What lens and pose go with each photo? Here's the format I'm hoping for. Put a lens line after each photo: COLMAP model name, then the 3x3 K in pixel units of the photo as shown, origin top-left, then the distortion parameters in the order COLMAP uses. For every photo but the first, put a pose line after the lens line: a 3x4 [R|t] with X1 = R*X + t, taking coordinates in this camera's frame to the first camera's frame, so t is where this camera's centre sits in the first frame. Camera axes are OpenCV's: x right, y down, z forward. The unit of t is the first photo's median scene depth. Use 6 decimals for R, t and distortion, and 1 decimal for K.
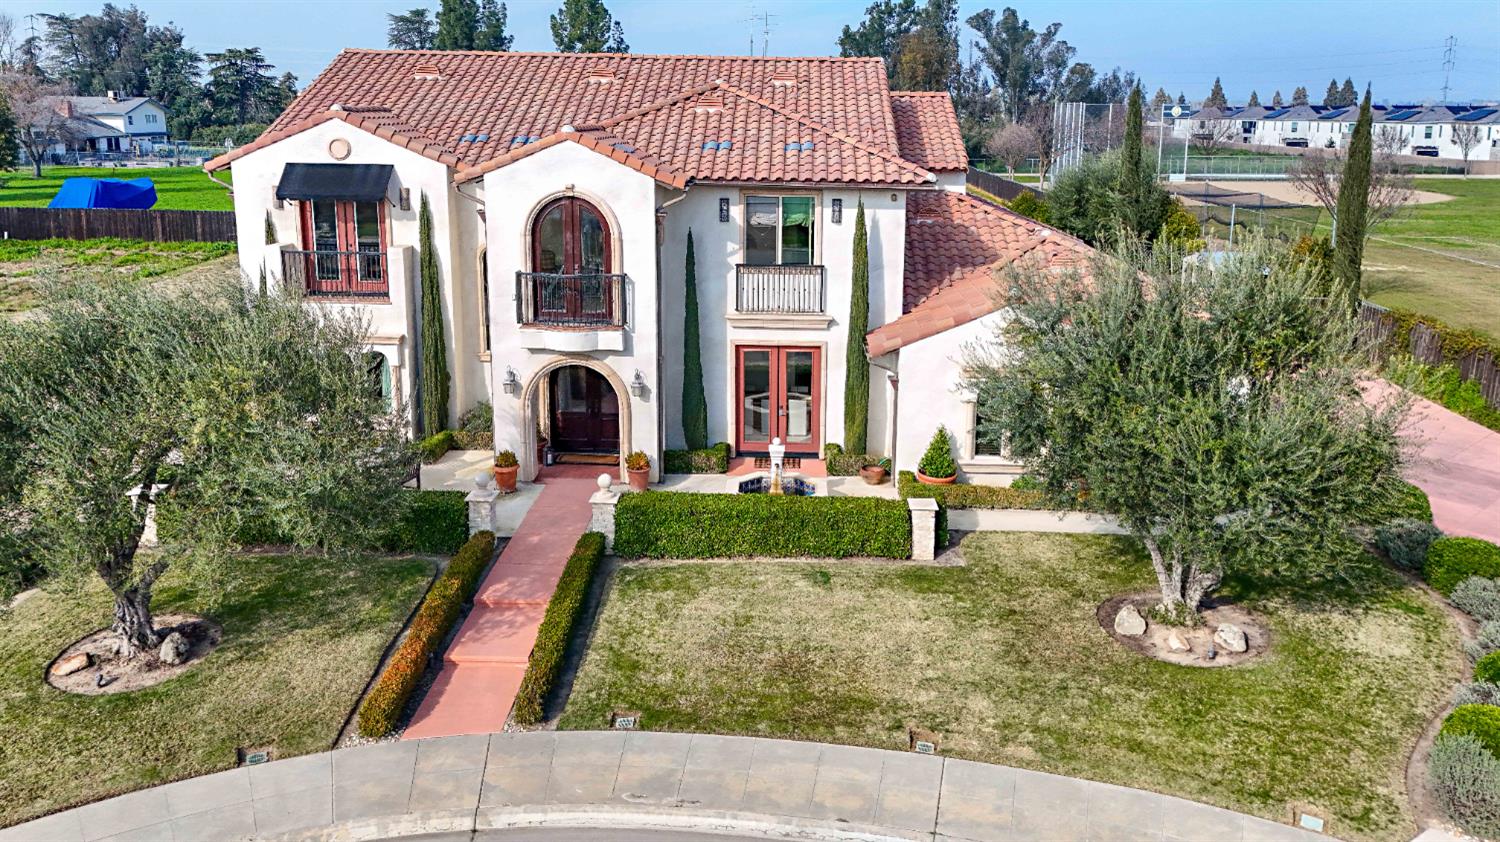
lens RADIAL K [[1158.7, 0, 771.9], [0, 1158.7, 337.2], [0, 0, 1]] dist [0.104374, -0.115301]
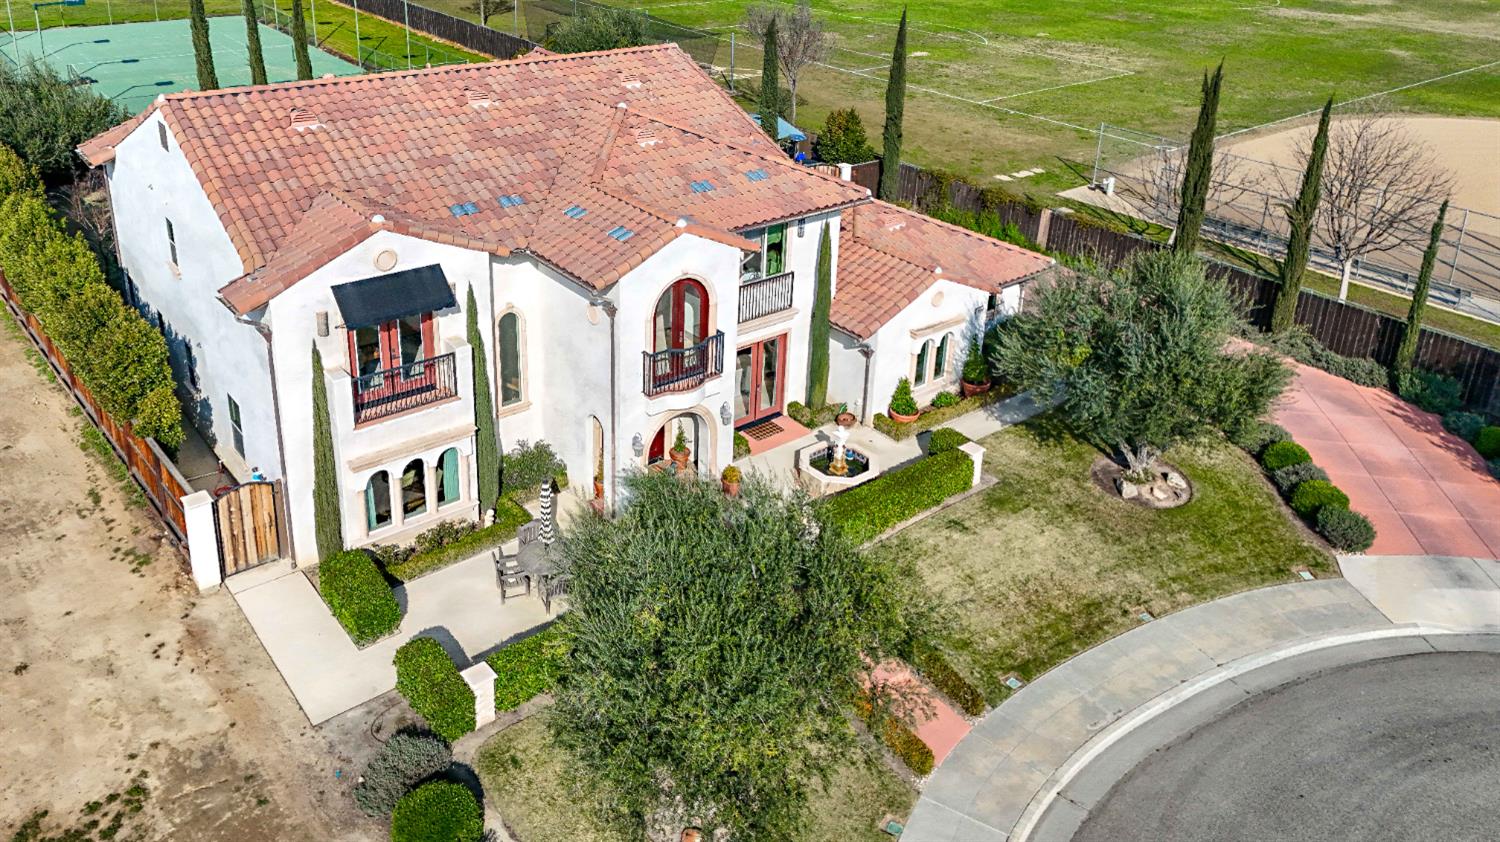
lens RADIAL K [[1138.3, 0, 748.7], [0, 1138.3, 194.0], [0, 0, 1]] dist [0.000559, -0.001706]
pose [[0.765990, -0.179970, 0.617147, -0.781293], [0.105262, 0.982169, 0.155768, -0.361827], [-0.634176, -0.054355, 0.771276, 0.096313]]
